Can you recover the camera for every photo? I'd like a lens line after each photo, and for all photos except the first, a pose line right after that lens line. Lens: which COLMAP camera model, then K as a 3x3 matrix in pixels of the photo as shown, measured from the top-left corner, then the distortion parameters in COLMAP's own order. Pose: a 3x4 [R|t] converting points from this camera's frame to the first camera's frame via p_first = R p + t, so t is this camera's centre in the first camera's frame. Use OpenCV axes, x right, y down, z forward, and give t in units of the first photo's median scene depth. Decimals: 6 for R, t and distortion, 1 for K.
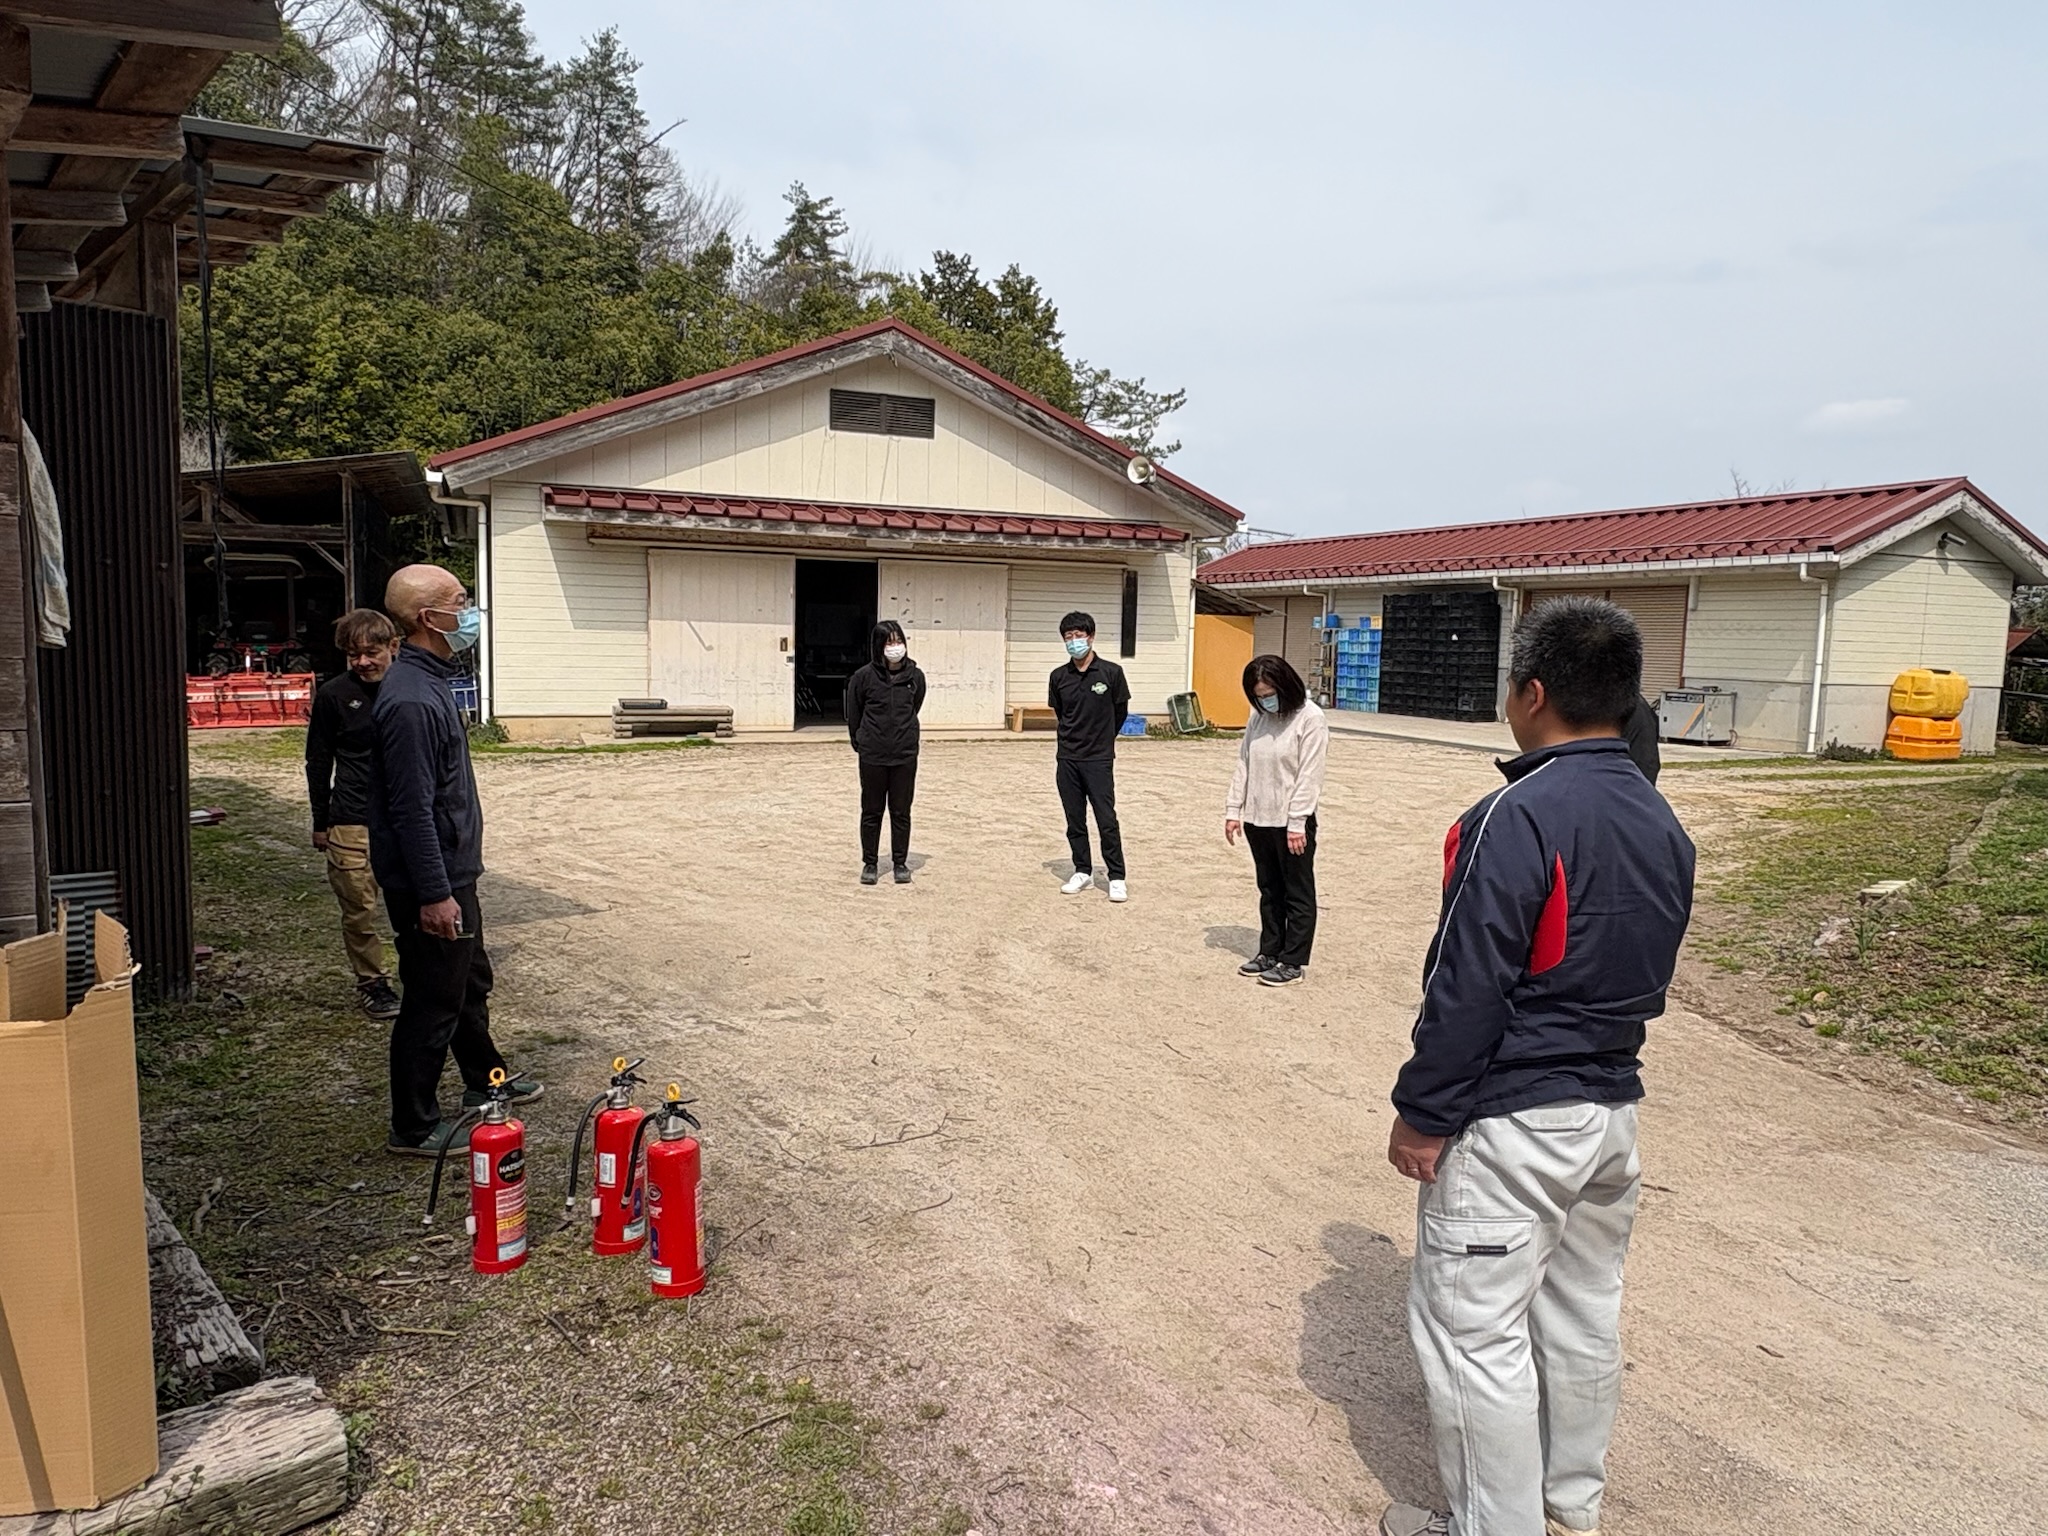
lens RADIAL K [[1291.1, 0, 1024.0], [0, 1291.1, 768.0], [0, 0, 1]] dist [-0.000649, 0.001595]
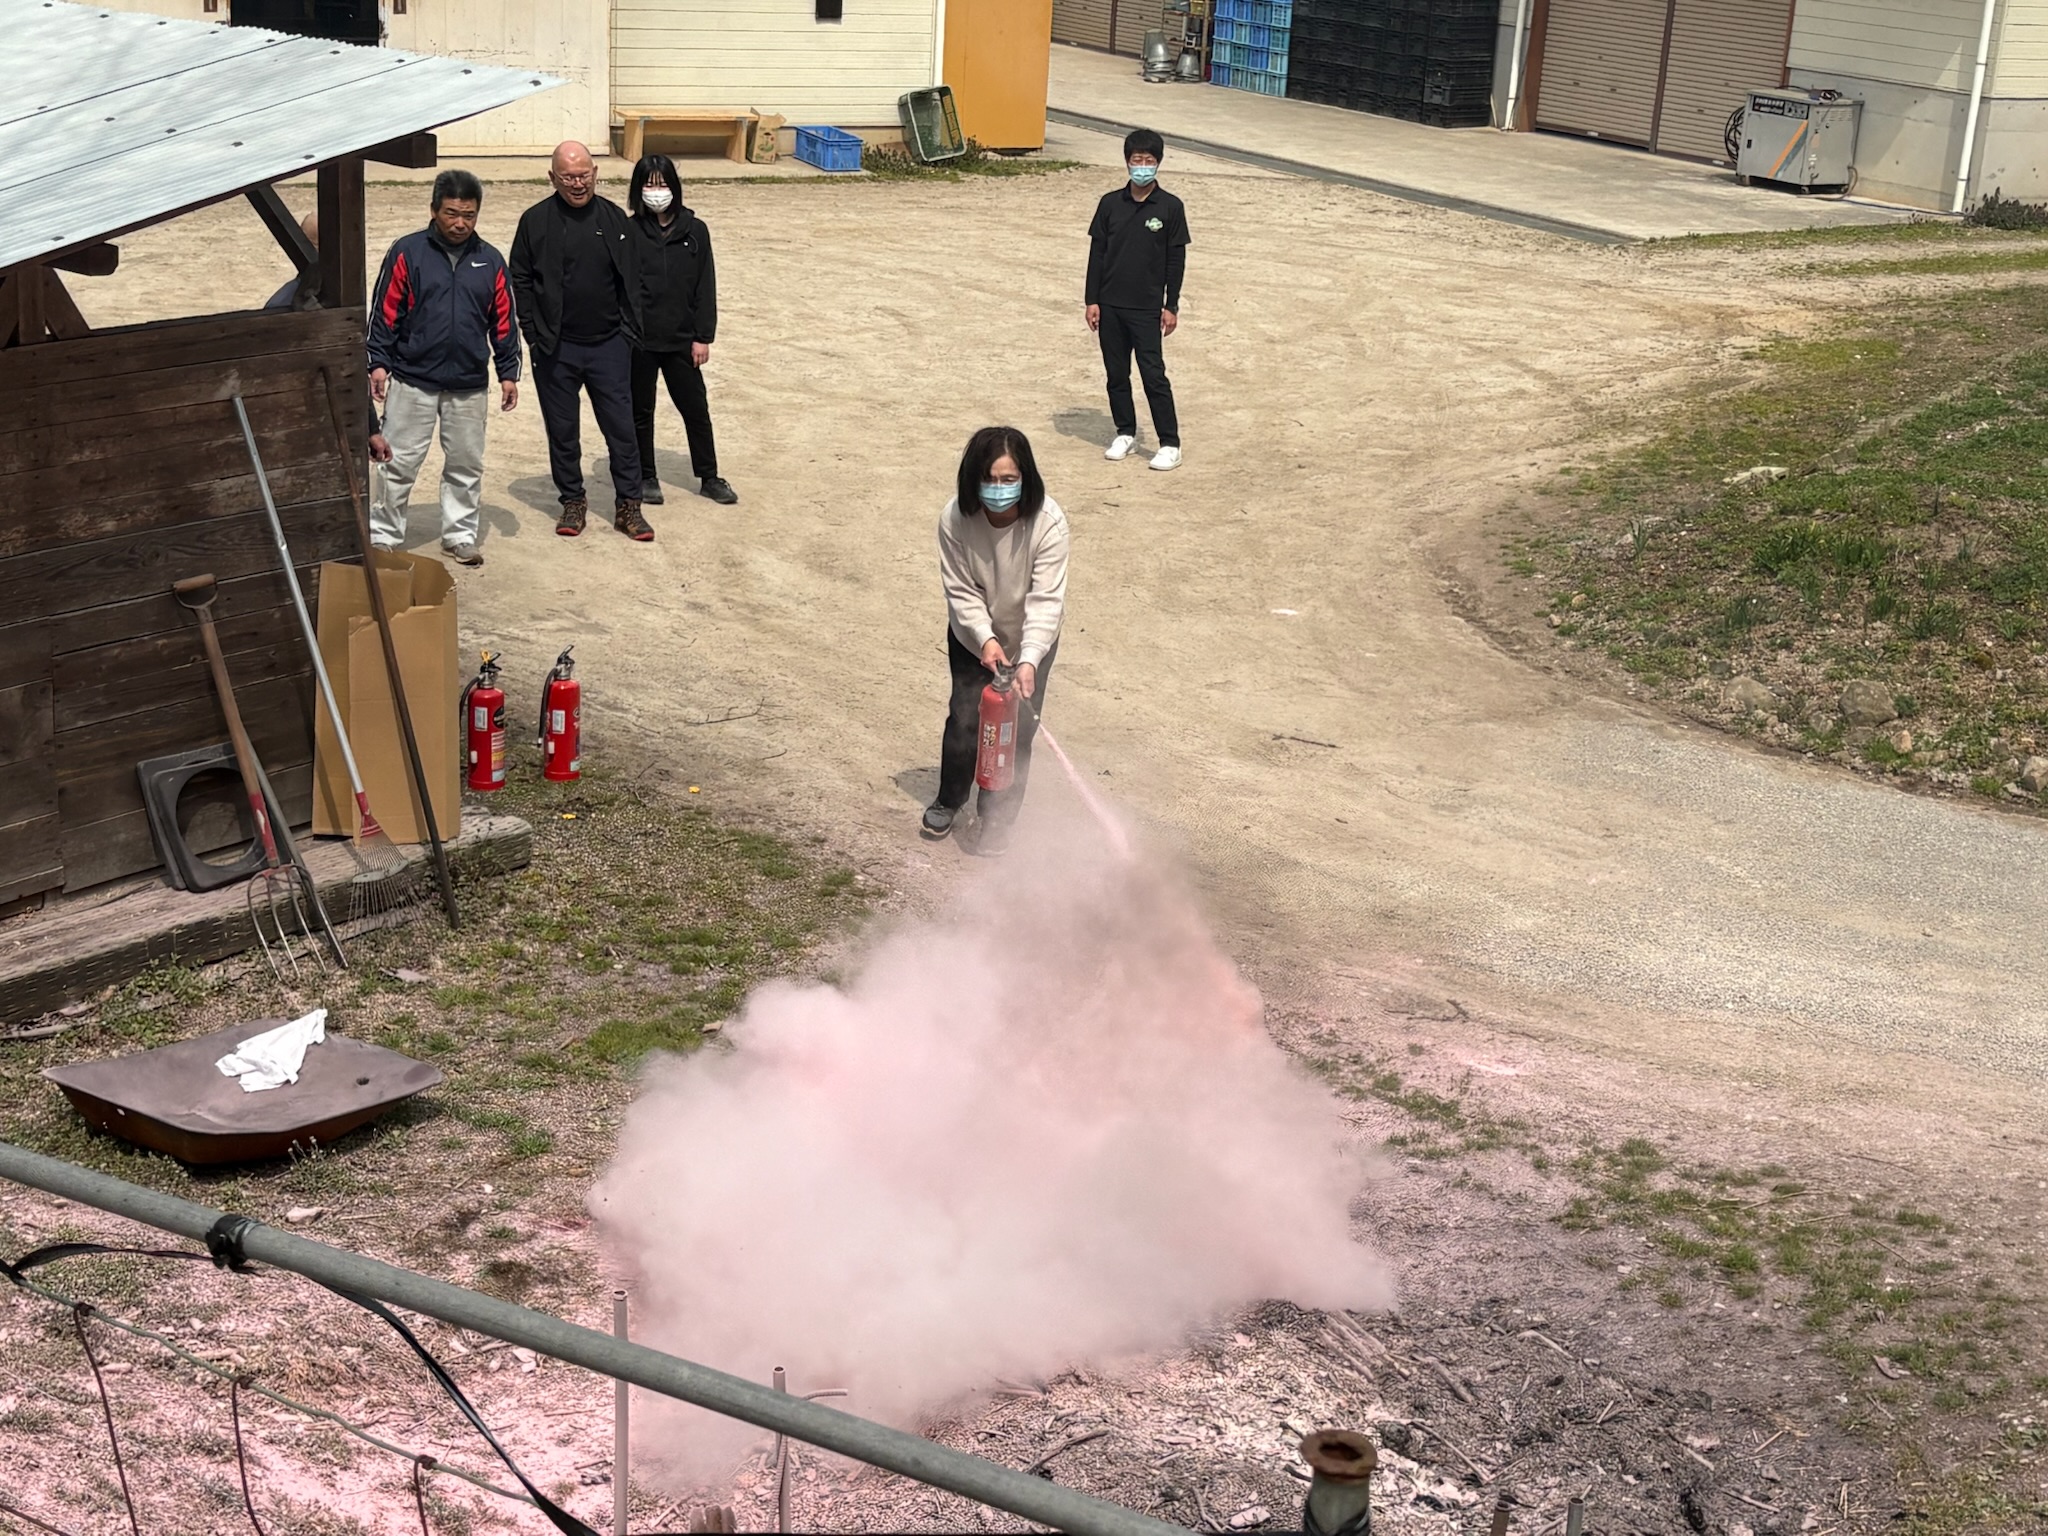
lens RADIAL K [[3066.9, 0, 1024.0], [0, 3066.9, 768.0], [0, 0, 1]] dist [0.275333, -1.069260]
pose [[0.986826, -0.018650, 0.160704, -0.061086], [-0.016067, 0.977124, 0.212061, -0.060677], [-0.160983, -0.211849, 0.963953, -0.392882]]
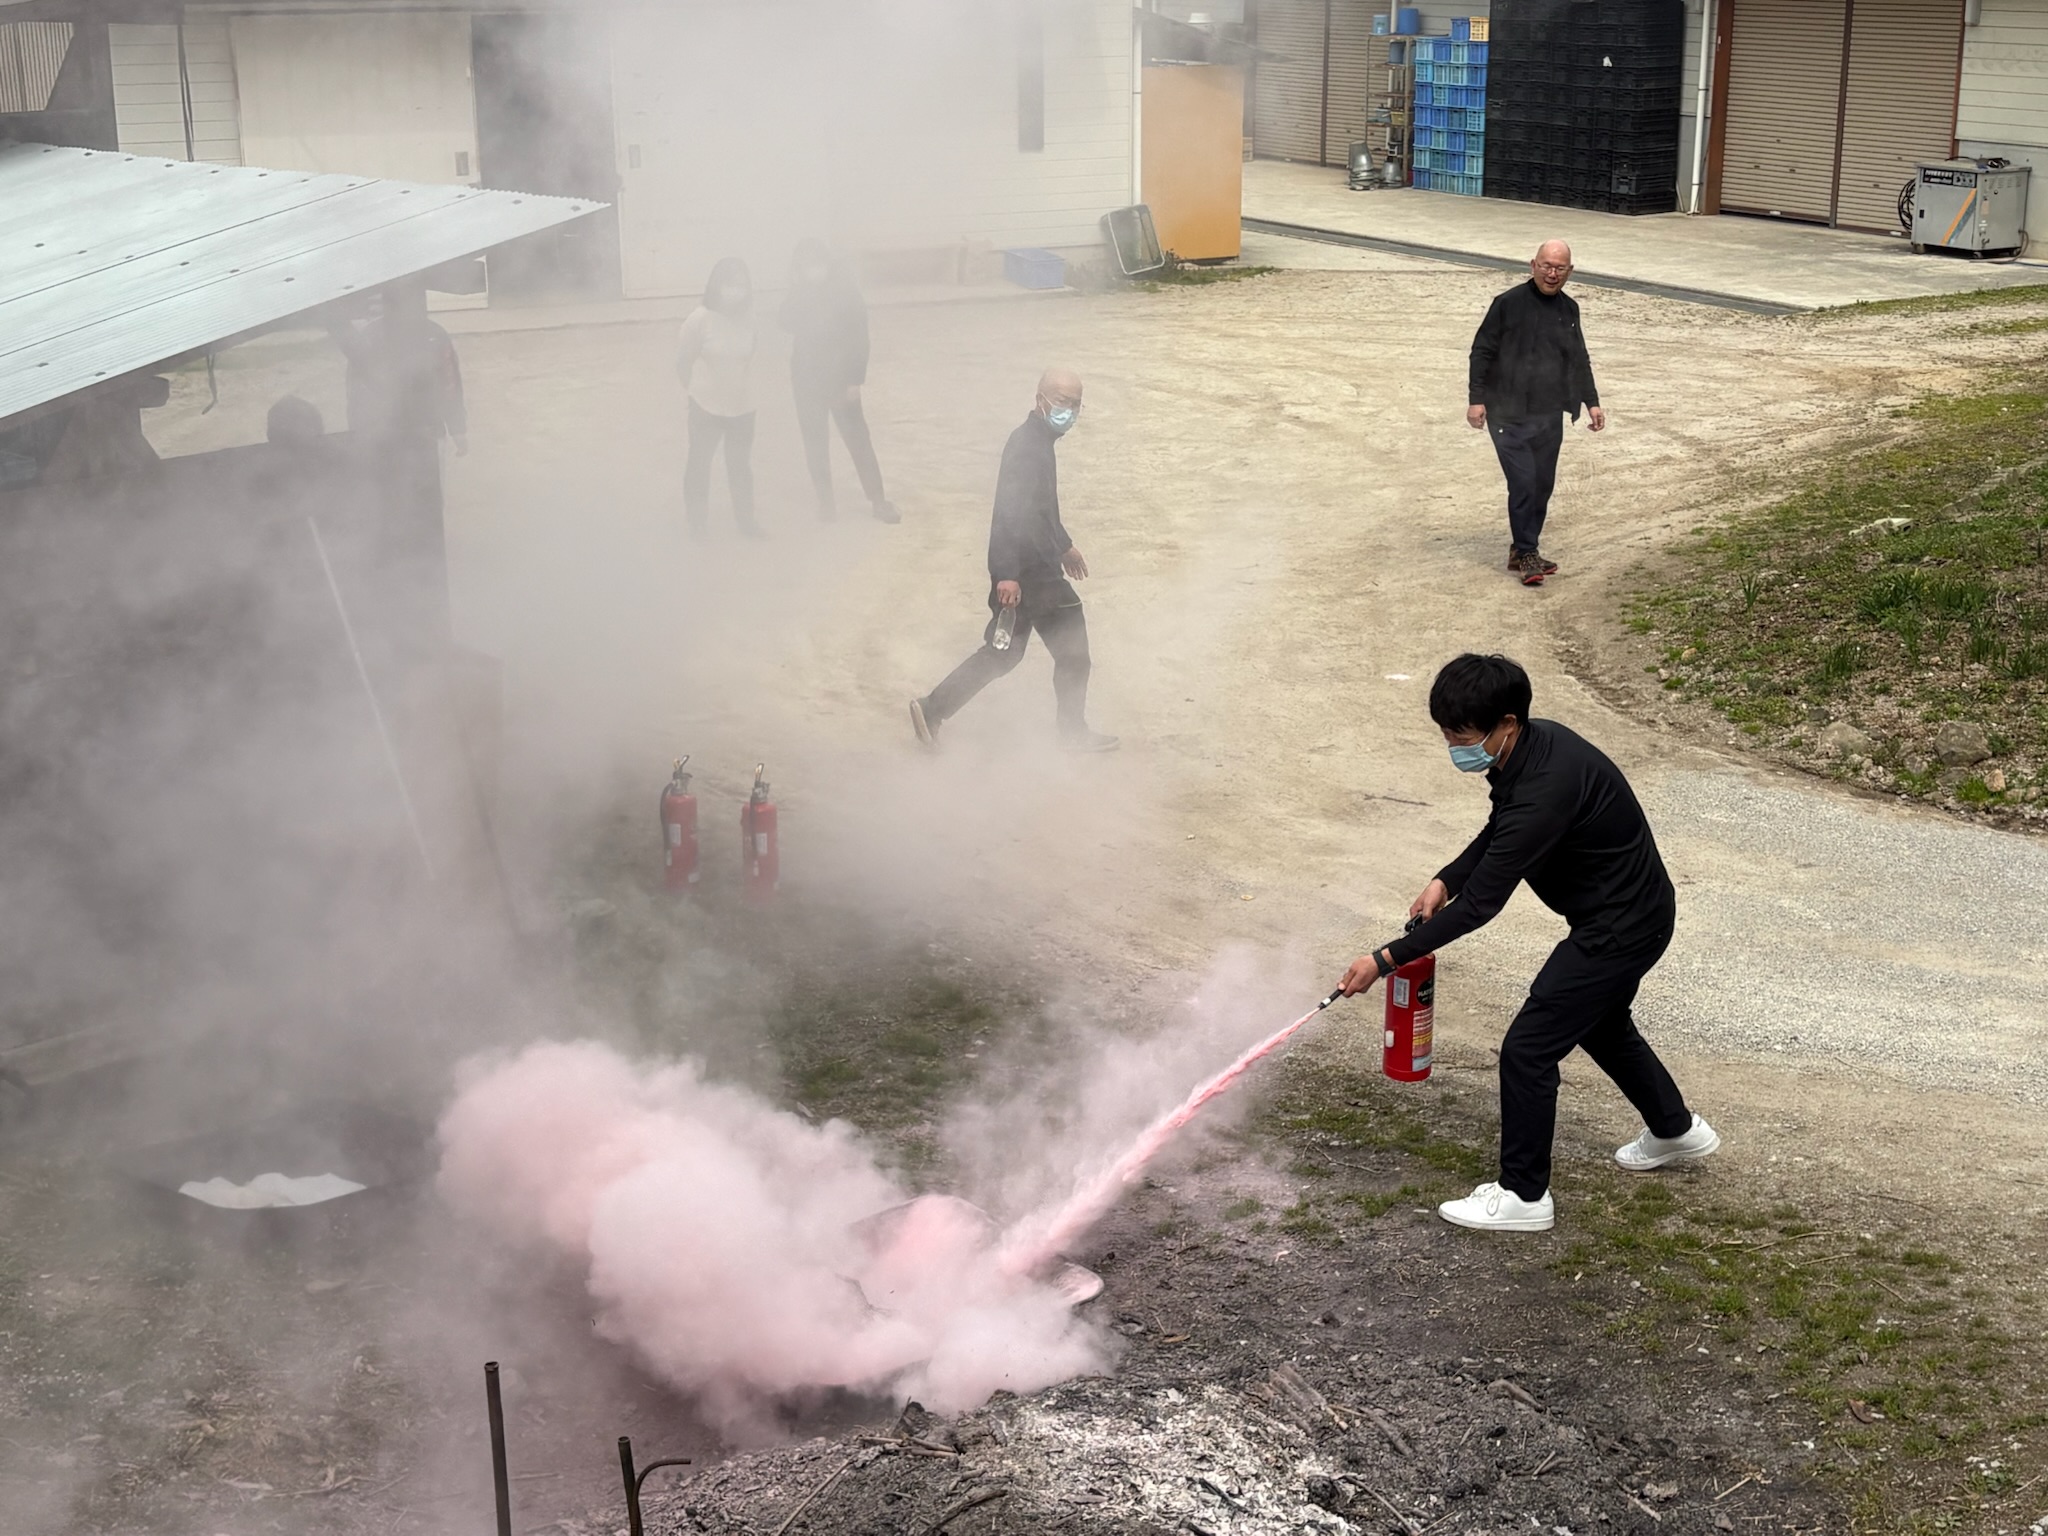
lens RADIAL K [[2840.2, 0, 1024.0], [0, 2840.2, 768.0], [0, 0, 1]] dist [0.250852, -0.913568]
pose [[0.996952, -0.051860, 0.058279, -0.016139], [0.040252, 0.981883, 0.185165, -0.055080], [-0.066826, -0.182255, 0.980978, -0.379552]]
